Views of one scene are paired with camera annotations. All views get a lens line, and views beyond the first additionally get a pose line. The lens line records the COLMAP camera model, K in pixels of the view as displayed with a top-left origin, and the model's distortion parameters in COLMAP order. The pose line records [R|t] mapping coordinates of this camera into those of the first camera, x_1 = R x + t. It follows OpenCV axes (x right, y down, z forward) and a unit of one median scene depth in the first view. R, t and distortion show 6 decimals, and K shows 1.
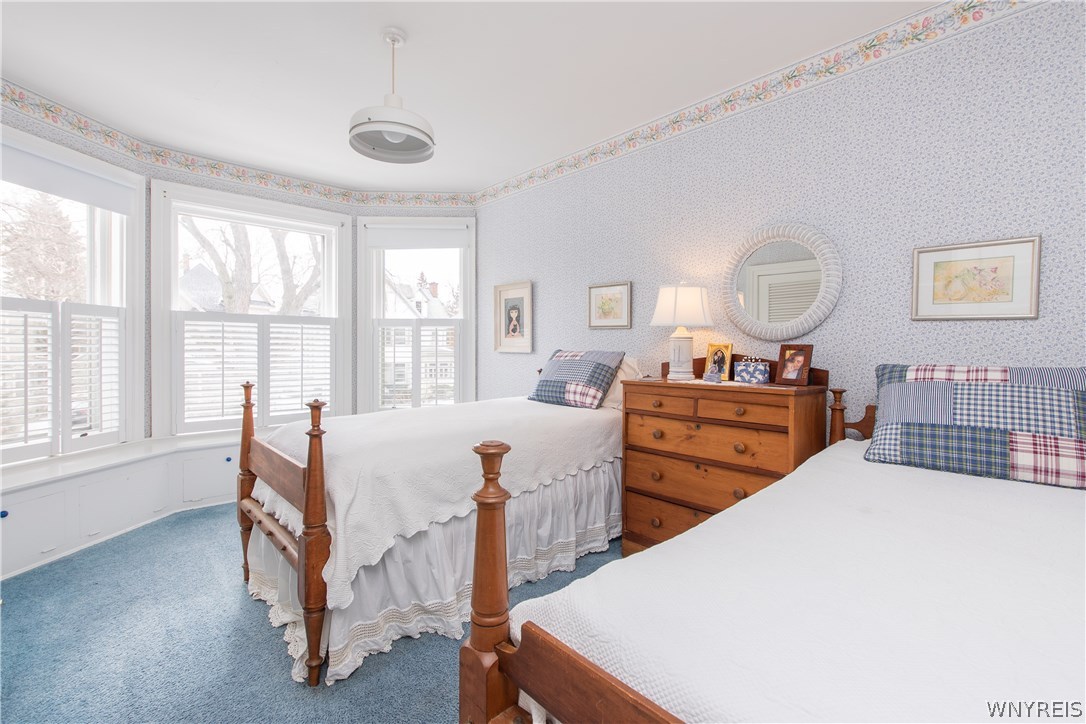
lens RADIAL K [[497.6, 0, 548.3], [0, 497.6, 357.4], [0, 0, 1]] dist [0.001083, -0.000905]
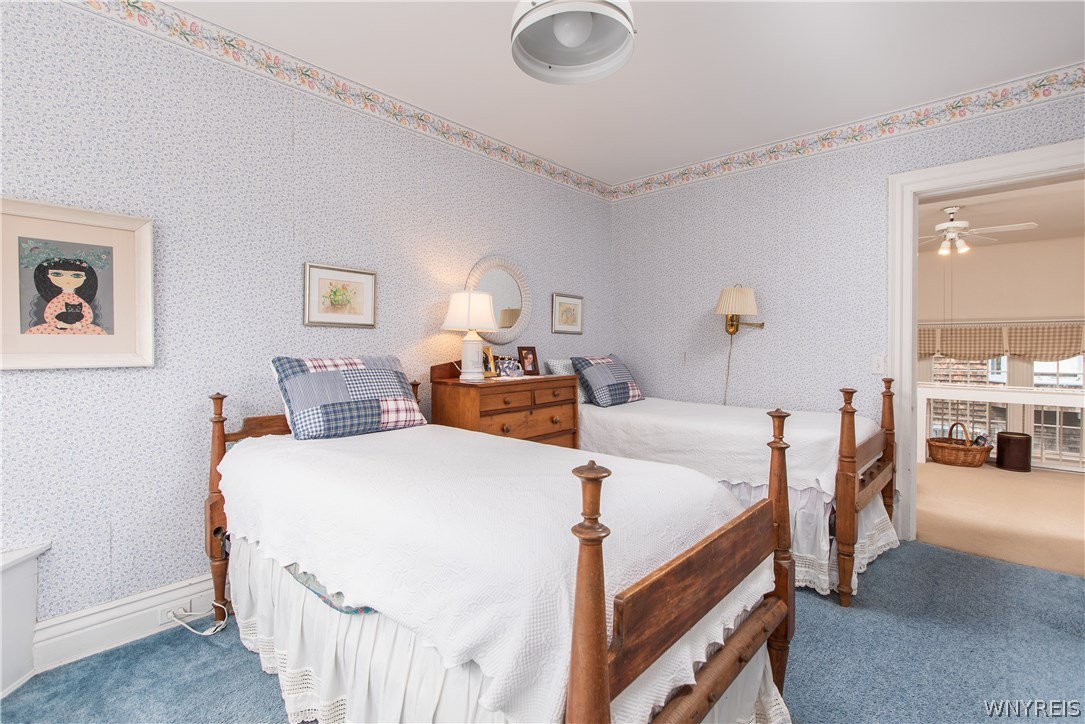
lens RADIAL K [[497.1, 0, 547.6], [0, 497.1, 352.7], [0, 0, 1]] dist [0.001083, -0.000905]
pose [[-0.101589, -0.021340, 0.994598, -0.728381], [0.023345, 0.999443, 0.023829, -0.031345], [-0.994552, 0.025640, -0.101034, 0.838433]]
